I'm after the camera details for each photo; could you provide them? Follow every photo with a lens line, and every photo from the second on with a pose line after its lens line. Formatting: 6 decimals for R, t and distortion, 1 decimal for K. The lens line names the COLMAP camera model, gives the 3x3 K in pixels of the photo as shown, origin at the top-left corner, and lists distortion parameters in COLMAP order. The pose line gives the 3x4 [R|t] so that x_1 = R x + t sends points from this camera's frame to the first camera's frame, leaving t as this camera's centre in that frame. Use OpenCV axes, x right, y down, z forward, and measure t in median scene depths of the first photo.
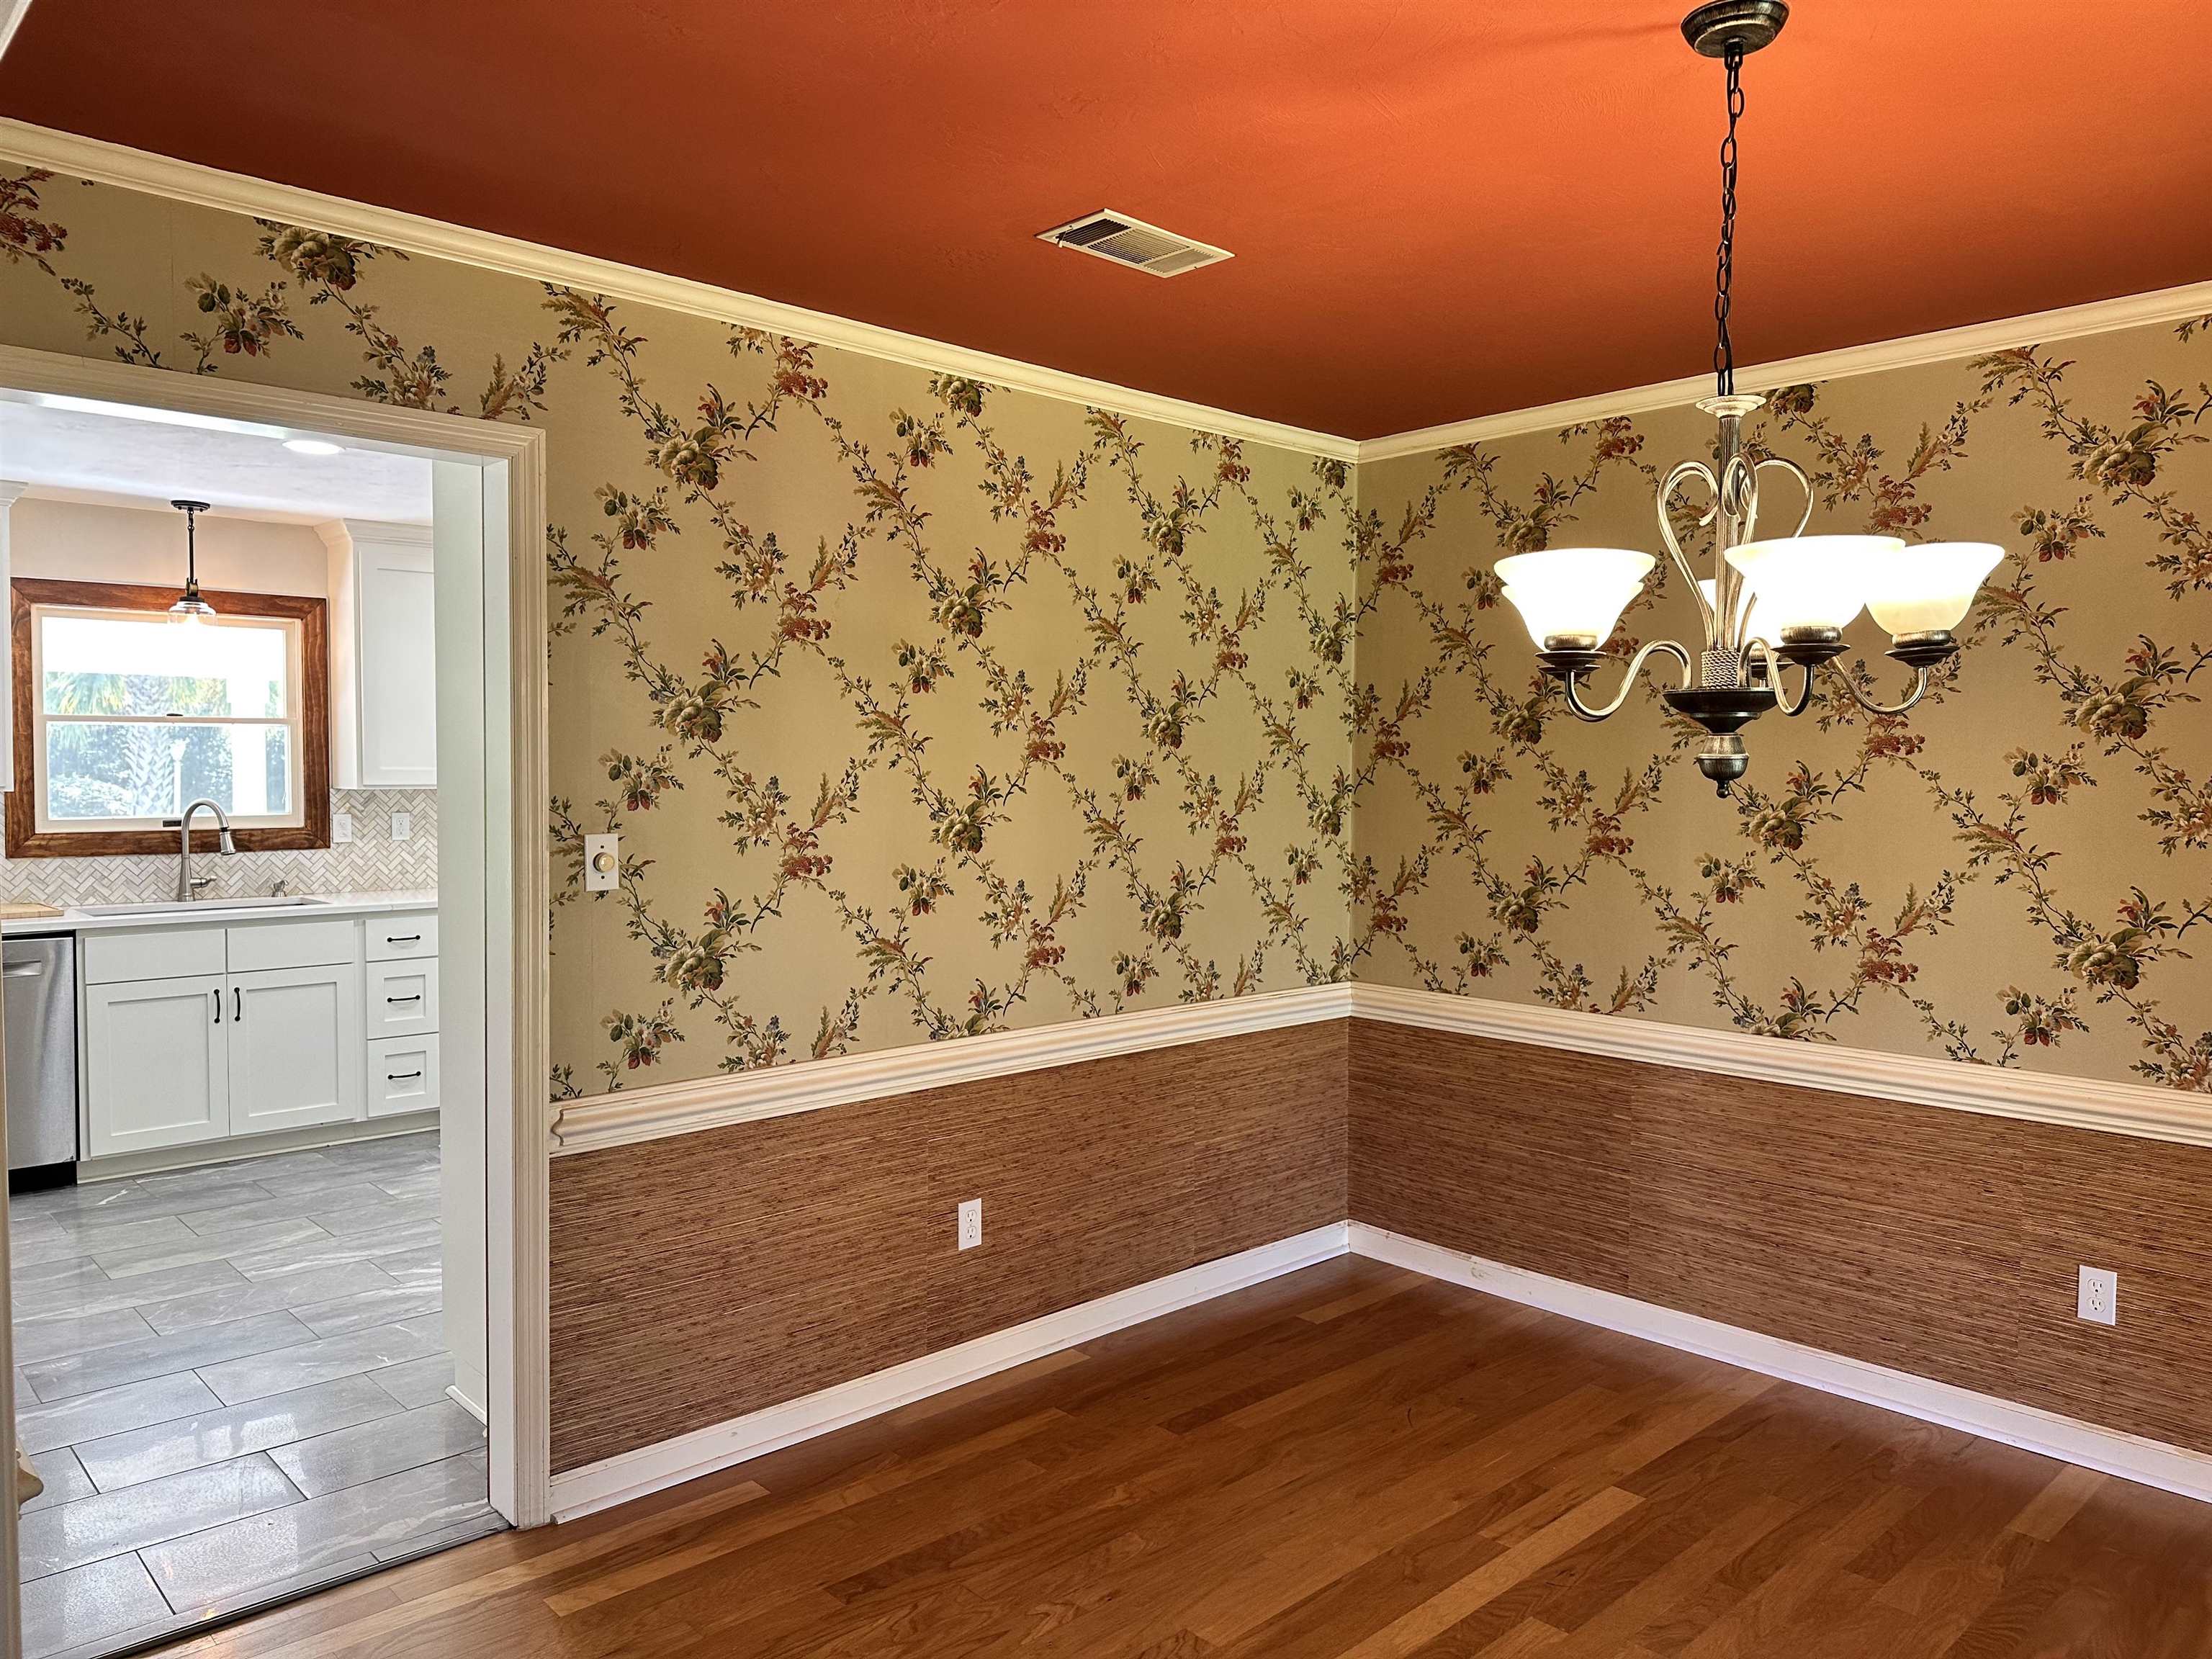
lens RADIAL K [[1545.4, 0, 1035.9], [0, 1545.4, 819.7], [0, 0, 1]] dist [0.078554, -0.083650]
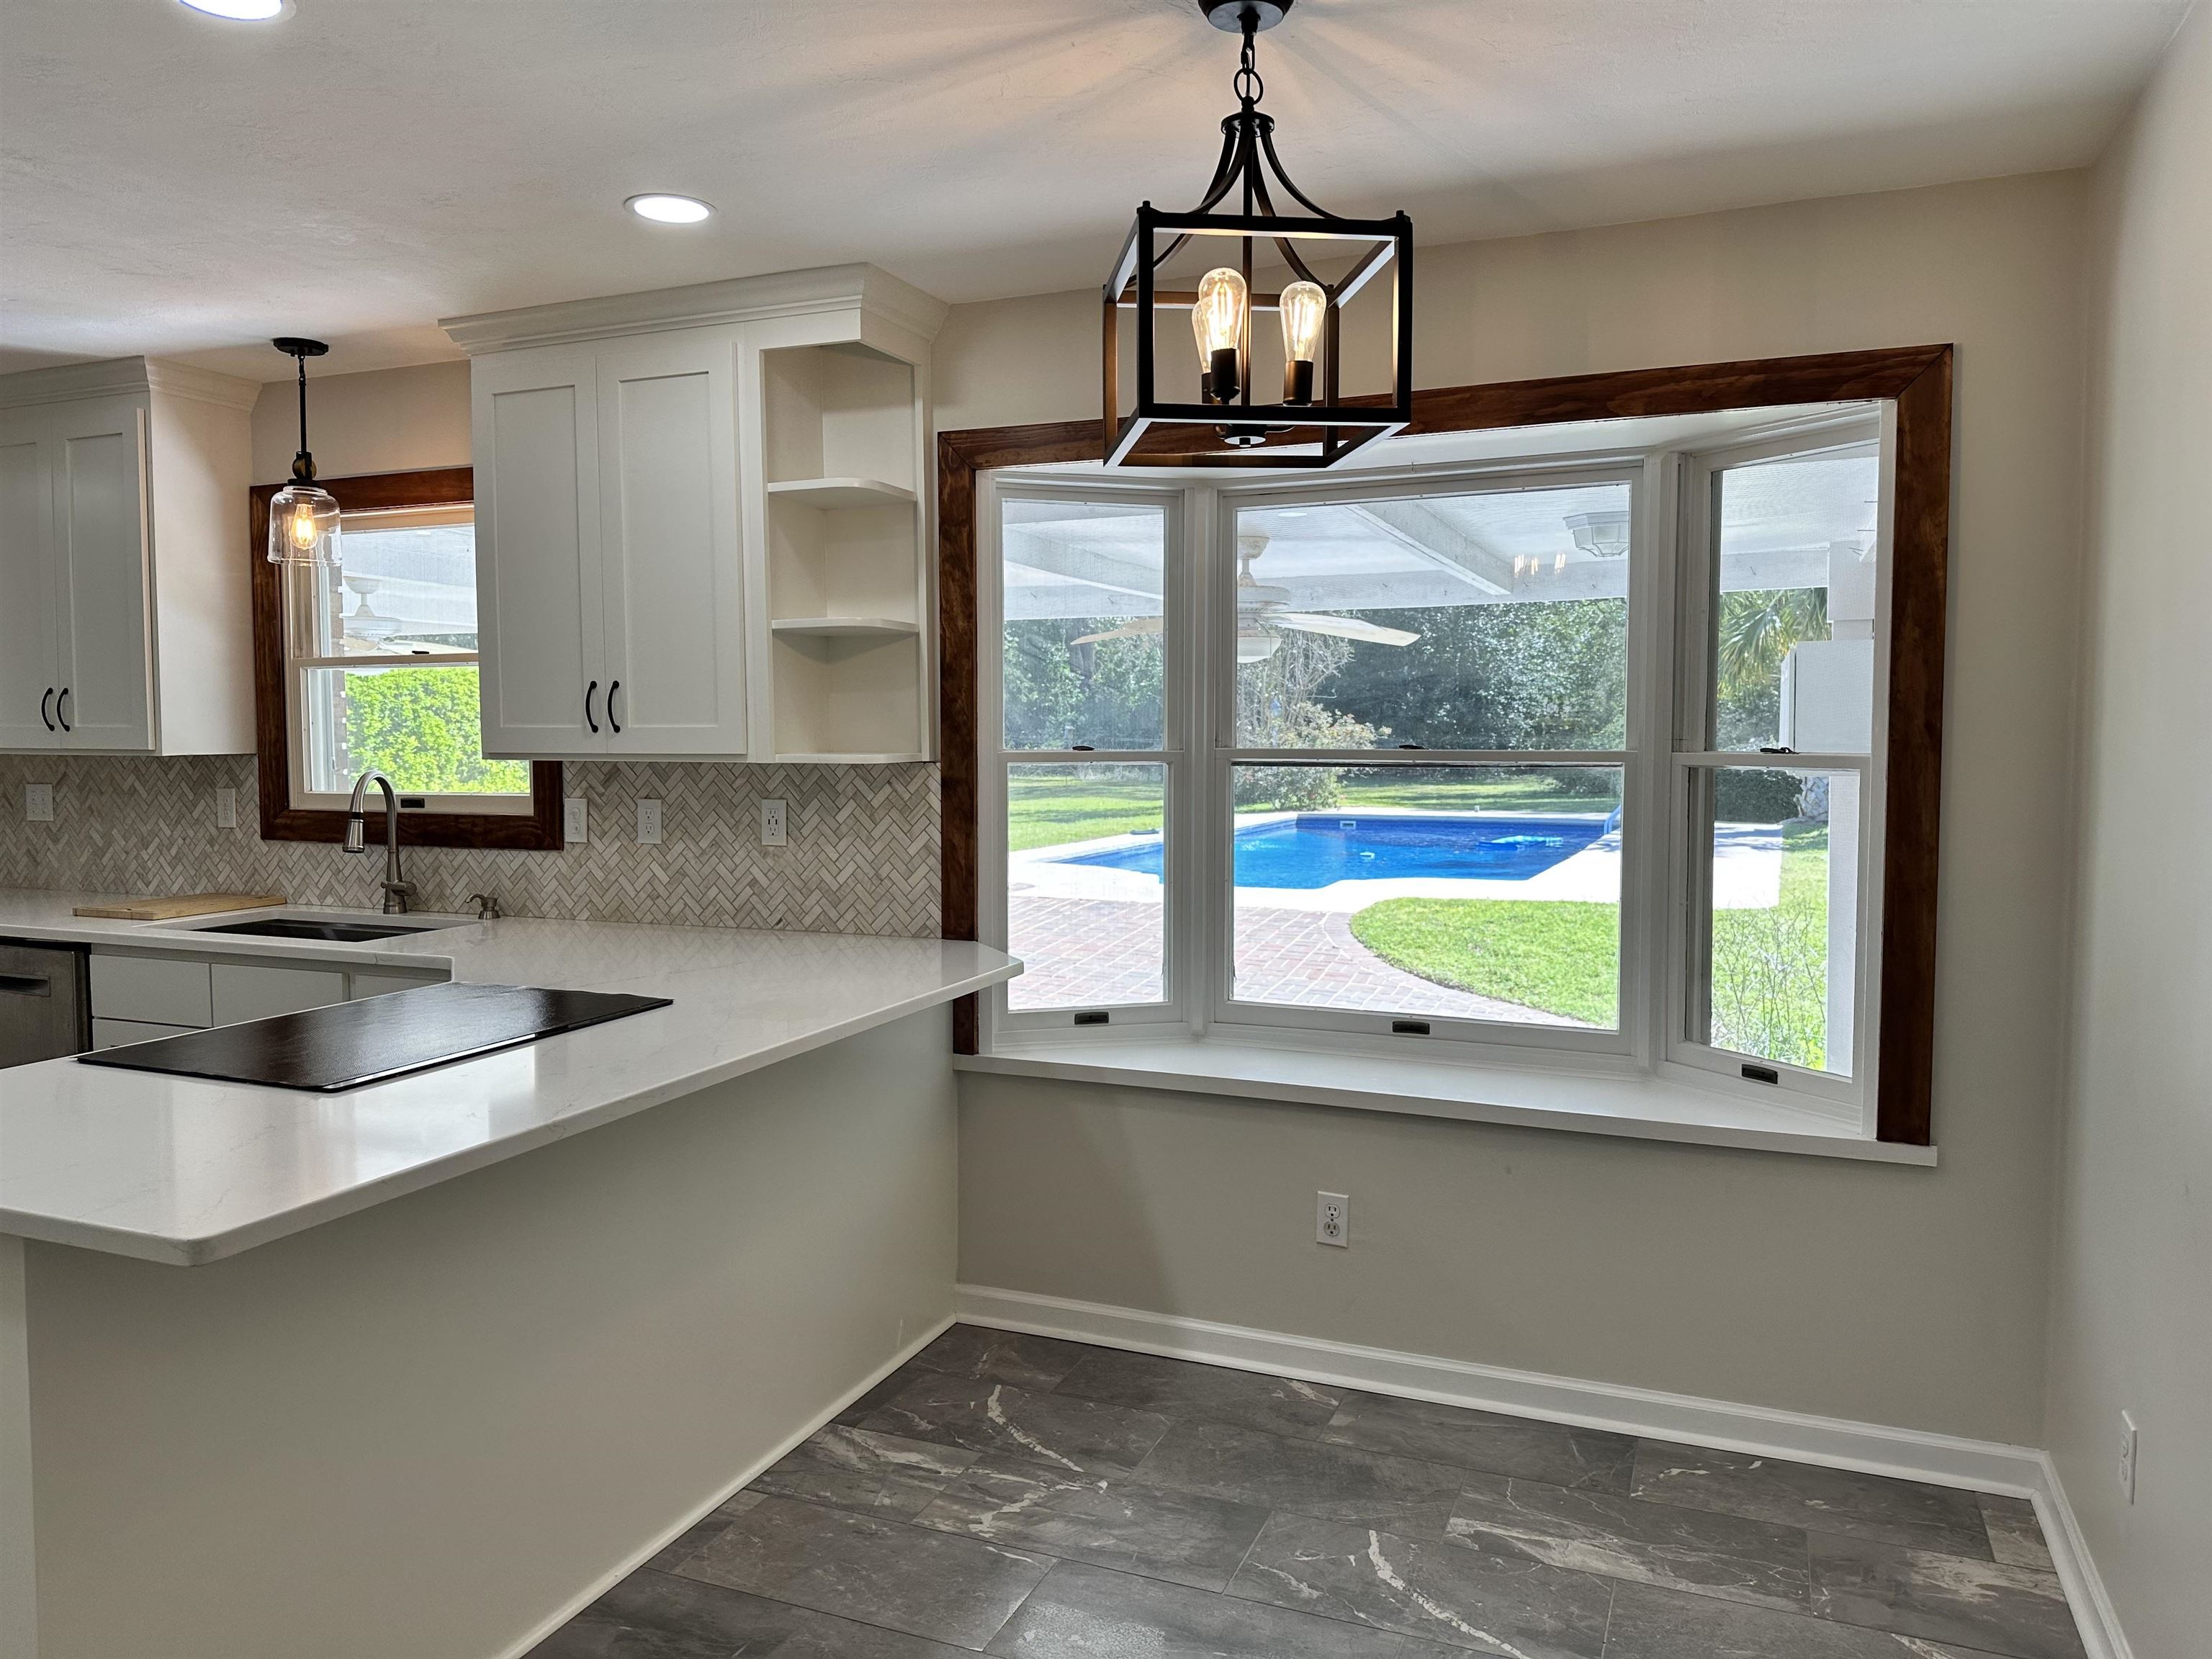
lens RADIAL K [[1545.4, 0, 1115.6], [0, 1545.4, 800.8], [0, 0, 1]] dist [0.078554, -0.083650]
pose [[0.437620, 0.040493, -0.898248, 0.246366], [-0.027737, 0.999118, 0.031527, -0.031081], [0.898732, 0.011118, 0.438357, 0.991286]]
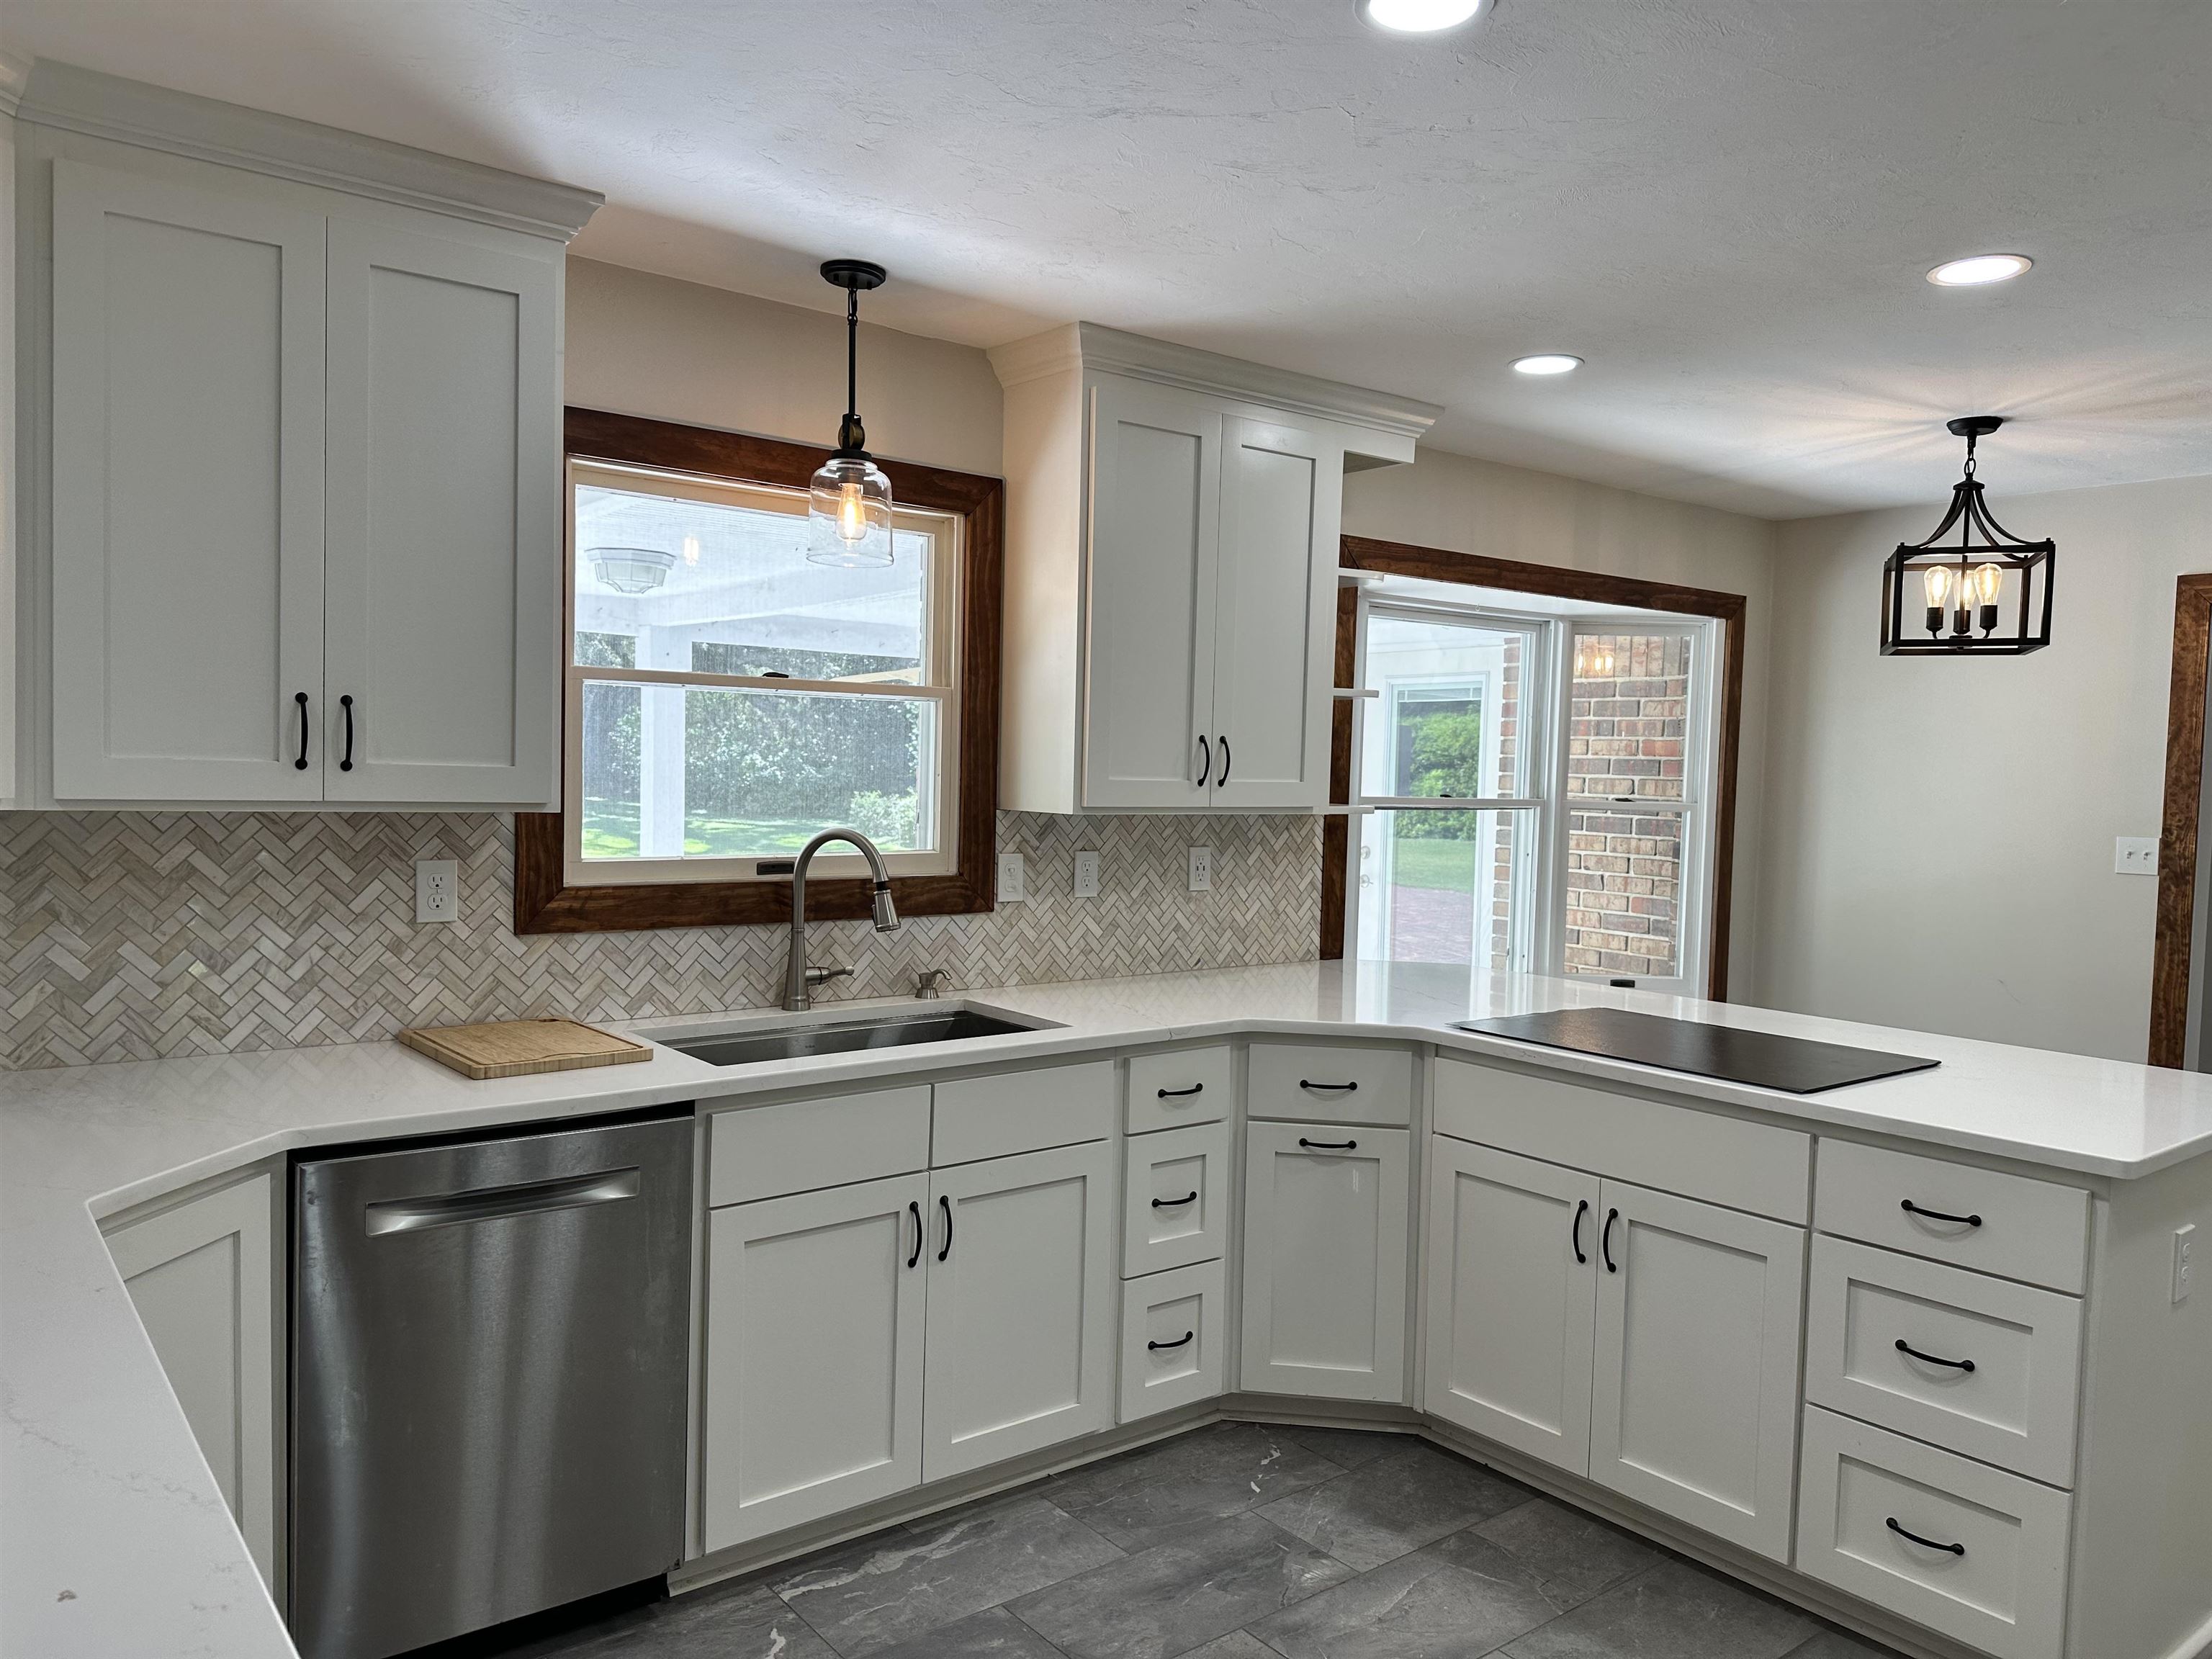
lens RADIAL K [[1545.4, 0, 1107.8], [0, 1545.4, 830.0], [0, 0, 1]] dist [0.078554, -0.083650]
pose [[0.998081, 0.026986, -0.055740, -0.405135], [-0.026451, 0.999597, 0.010314, -0.020604], [0.055995, -0.008820, 0.998392, 0.460601]]
